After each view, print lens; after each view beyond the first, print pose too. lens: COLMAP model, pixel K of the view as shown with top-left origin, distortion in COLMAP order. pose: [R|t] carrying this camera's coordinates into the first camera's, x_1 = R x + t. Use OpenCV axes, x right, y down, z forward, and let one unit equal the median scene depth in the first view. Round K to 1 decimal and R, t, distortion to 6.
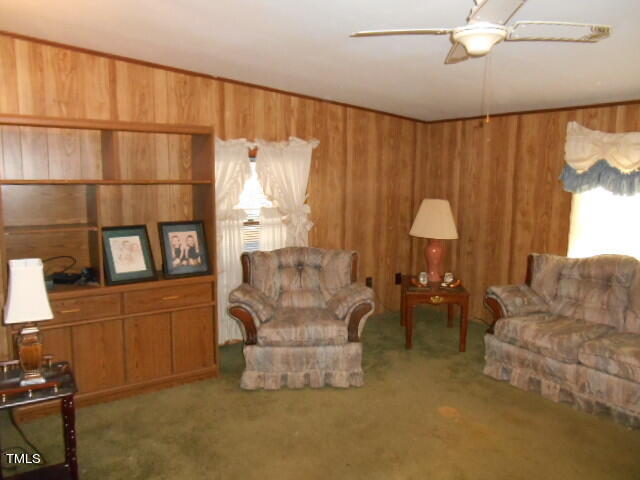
lens RADIAL K [[491.3, 0, 320.0], [0, 491.3, 240.0], [0, 0, 1]] dist [-0.007618, -0.001422]
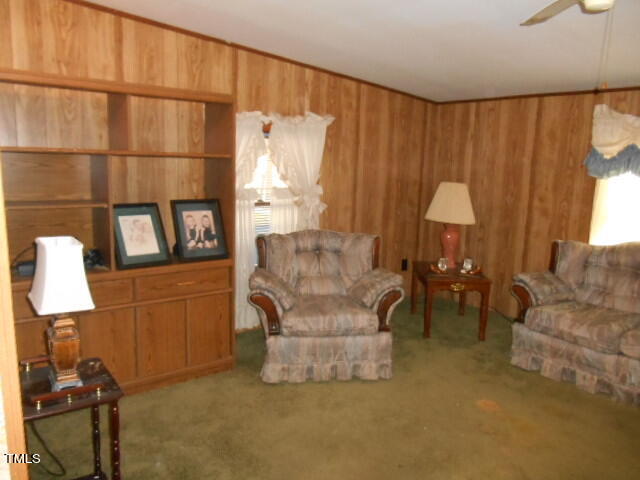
lens RADIAL K [[490.4, 0, 320.0], [0, 490.4, 240.0], [0, 0, 1]] dist [-0.009130, -0.004991]
pose [[0.997377, 0.012559, 0.071283, -0.112244], [-0.014575, 0.999506, 0.027834, 0.007696], [-0.070899, -0.028800, 0.997068, 0.074464]]
